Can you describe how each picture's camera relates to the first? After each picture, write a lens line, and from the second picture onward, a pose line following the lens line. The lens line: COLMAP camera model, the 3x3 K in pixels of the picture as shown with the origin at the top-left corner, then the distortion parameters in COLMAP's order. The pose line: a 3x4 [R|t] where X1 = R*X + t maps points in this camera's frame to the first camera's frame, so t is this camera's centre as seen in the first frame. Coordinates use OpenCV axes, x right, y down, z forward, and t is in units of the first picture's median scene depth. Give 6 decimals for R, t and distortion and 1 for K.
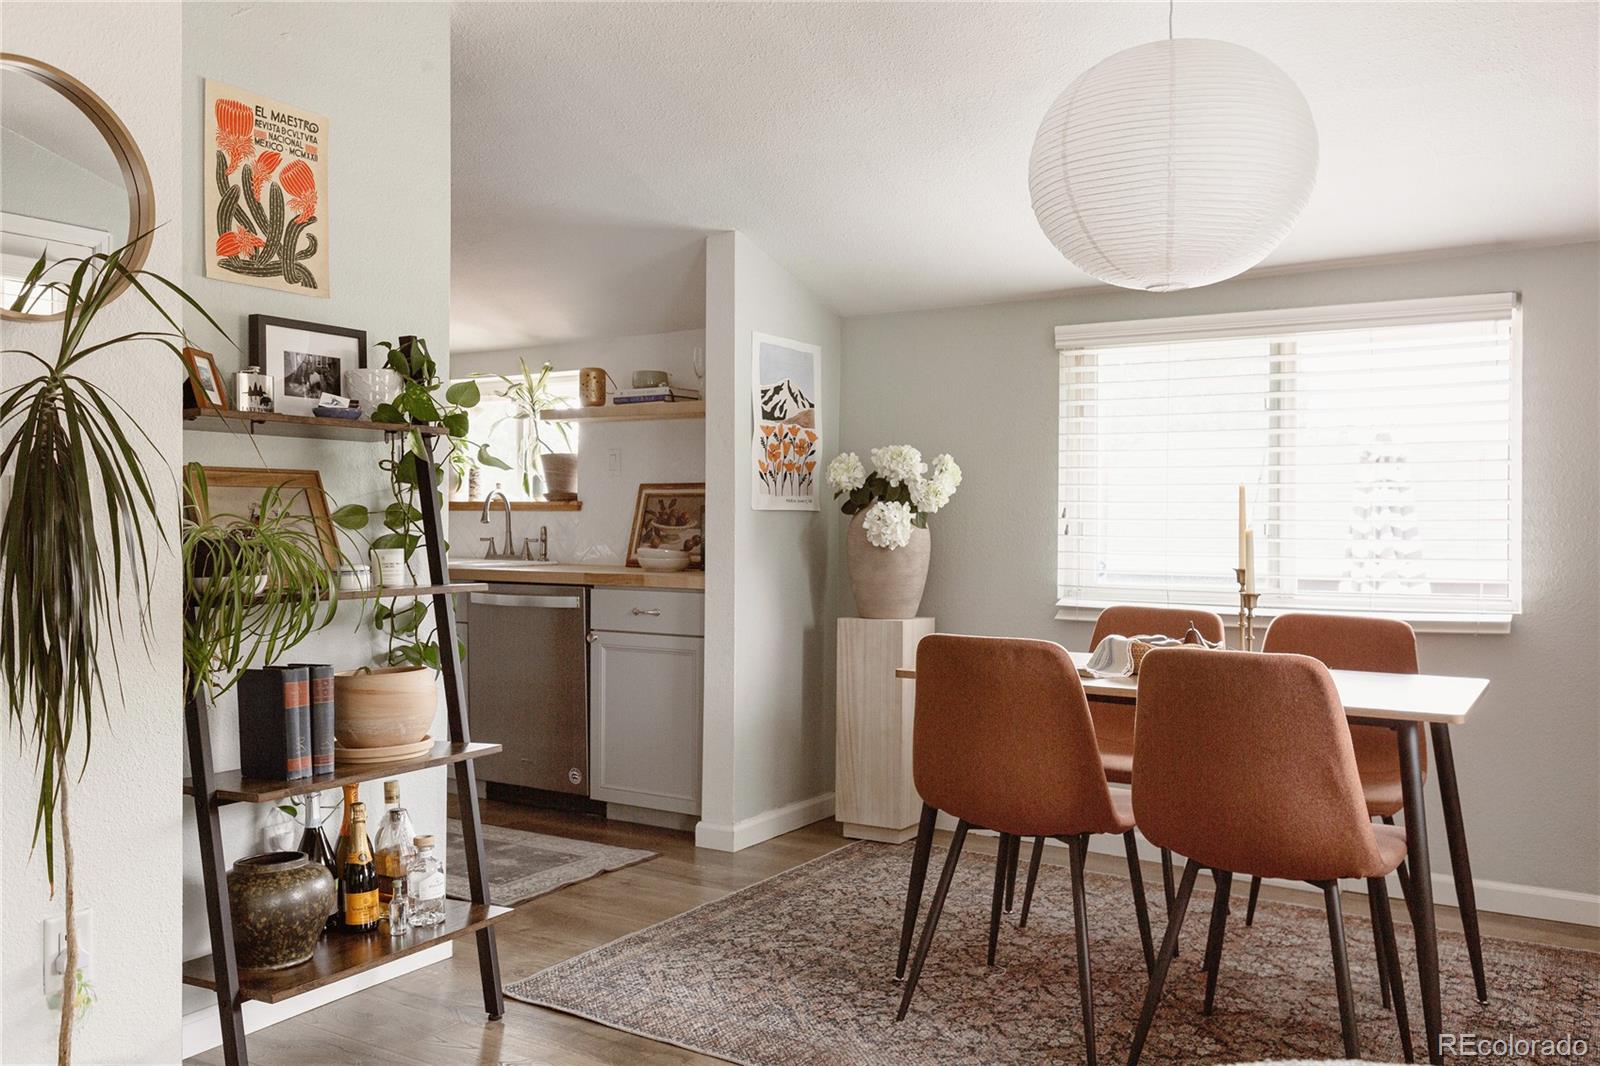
lens RADIAL K [[1277.5, 0, 784.0], [0, 1277.5, 507.1], [0, 0, 1]] dist [0.028672, -0.020139]
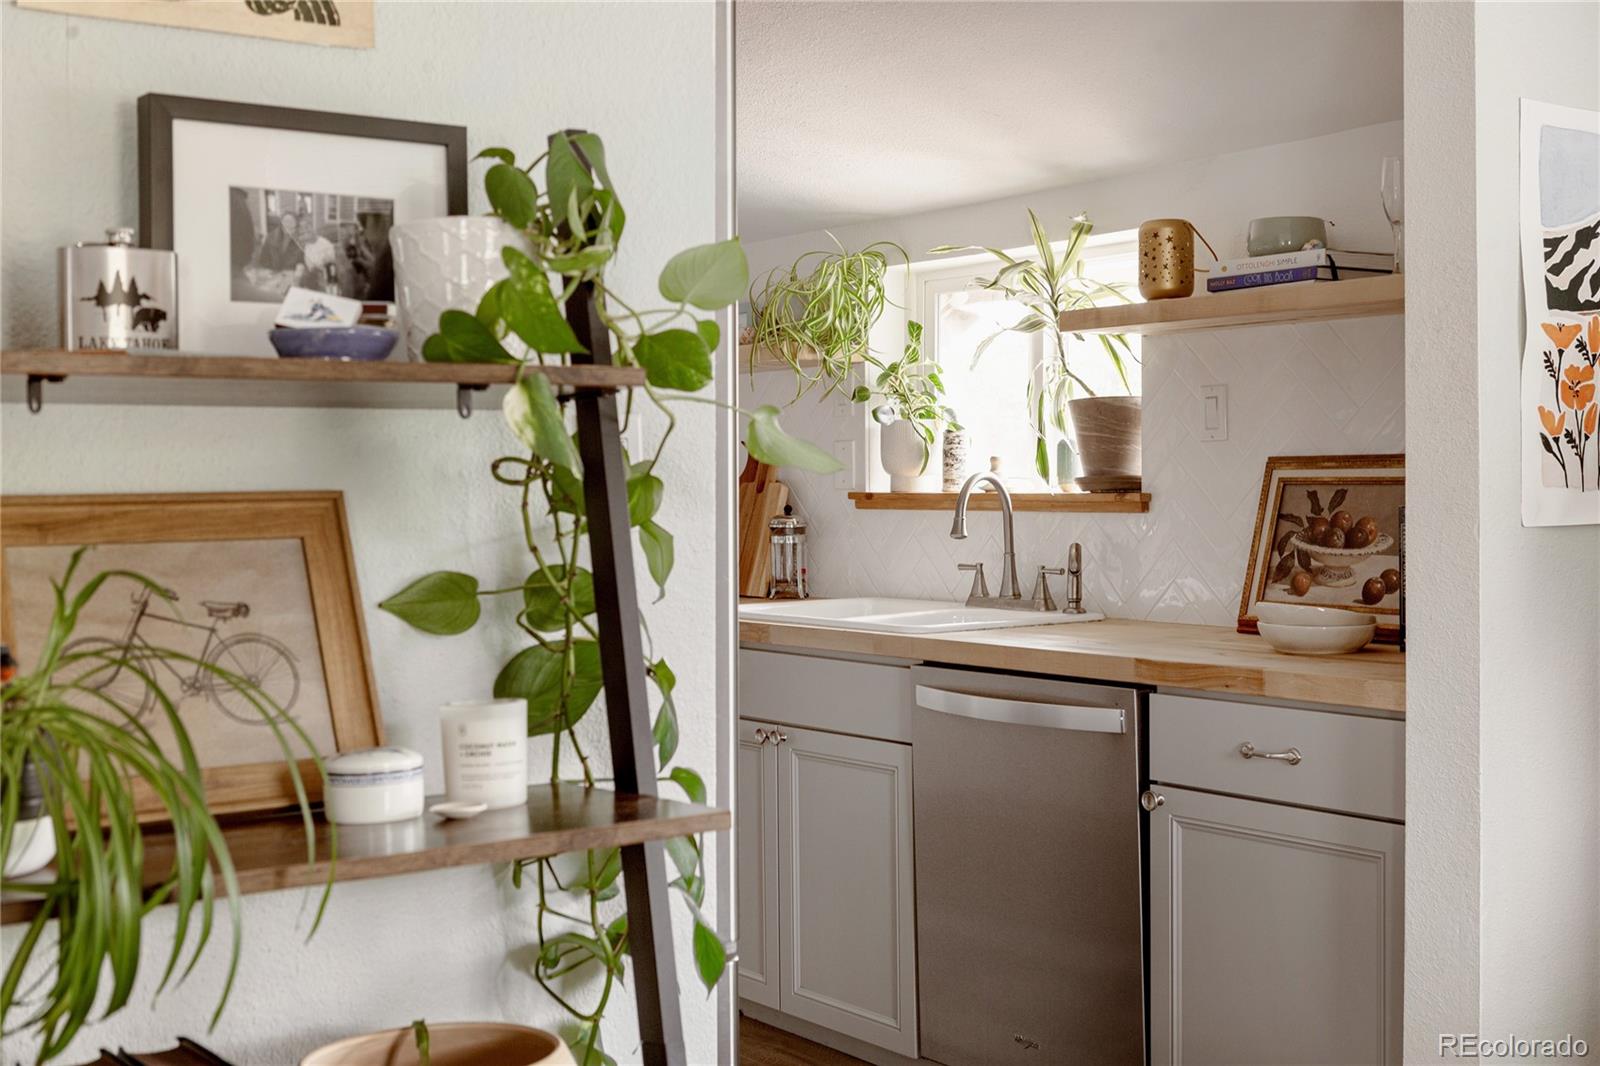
lens RADIAL K [[1899.5, 0, 767.7], [0, 1899.5, 523.8], [0, 0, 1]] dist [-0.023362, 0.000000]
pose [[0.921645, -0.003081, -0.388021, -0.012287], [0.016182, 0.999404, 0.030501, -0.021854], [0.387696, -0.034390, 0.921146, 0.333848]]
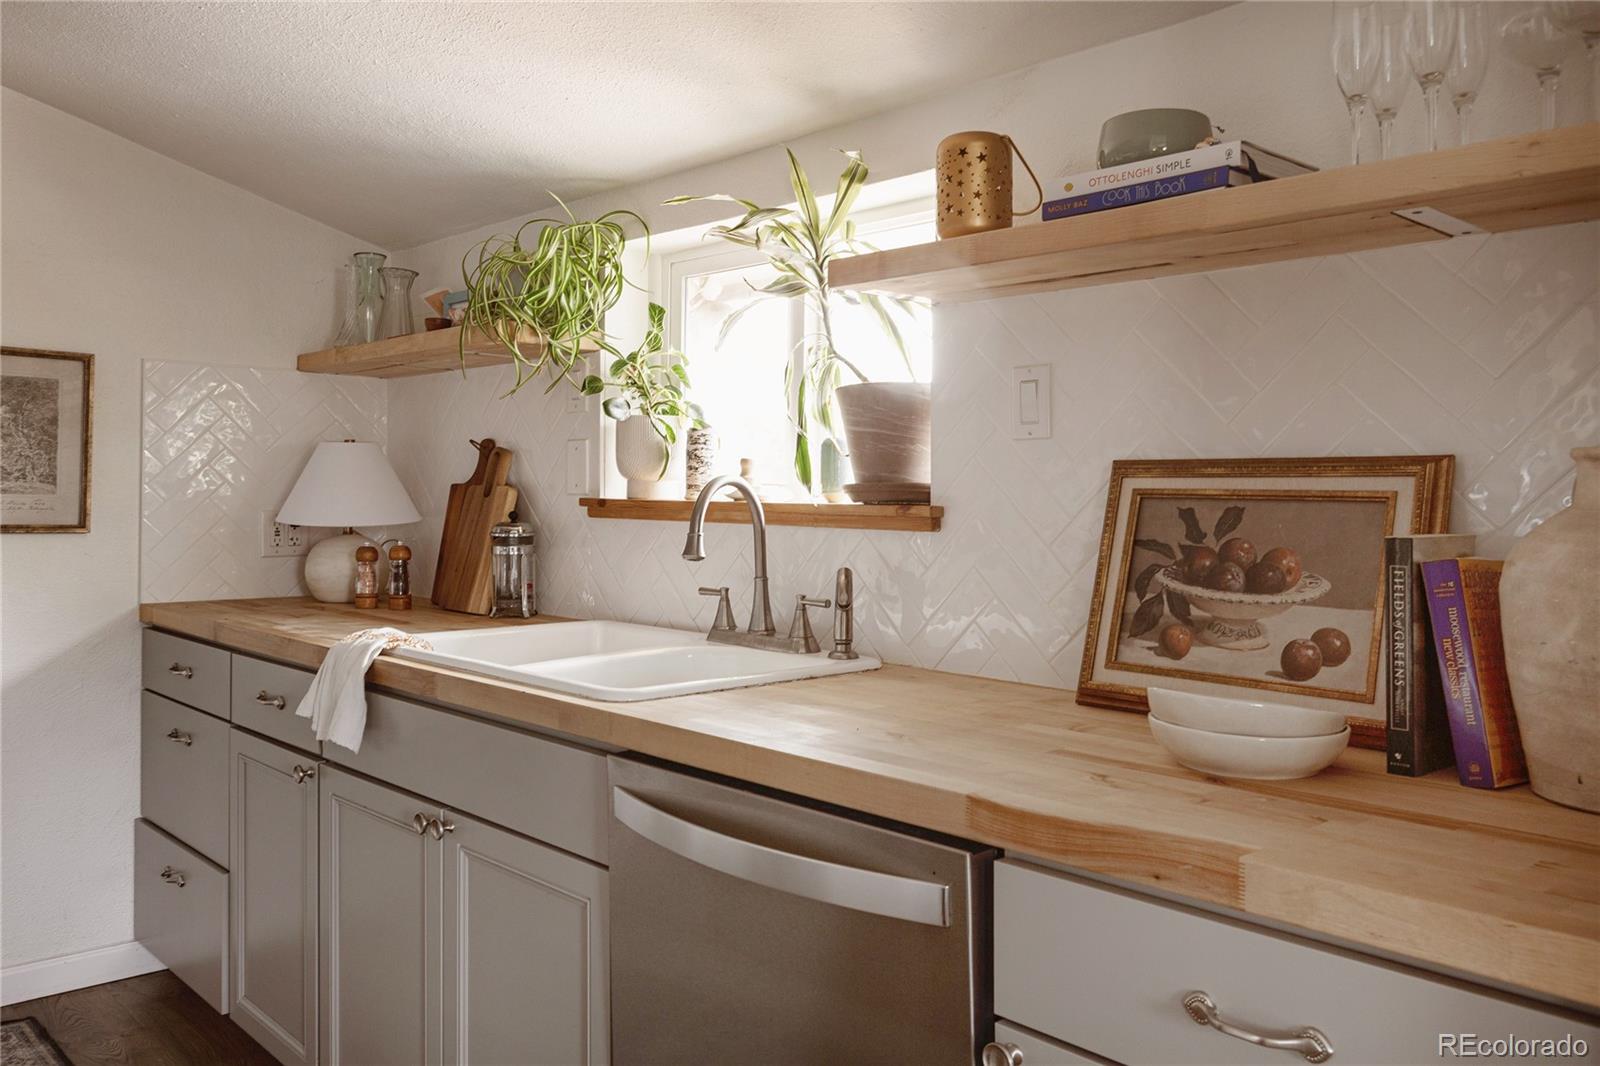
lens RADIAL K [[1277.5, 0, 629.7], [0, 1277.5, 440.1], [0, 0, 1]] dist [0.028672, -0.020139]
pose [[0.927775, -0.011628, -0.372958, -0.127618], [0.001142, 0.999598, -0.028323, -0.016961], [0.373138, 0.025851, 0.927416, 0.763262]]
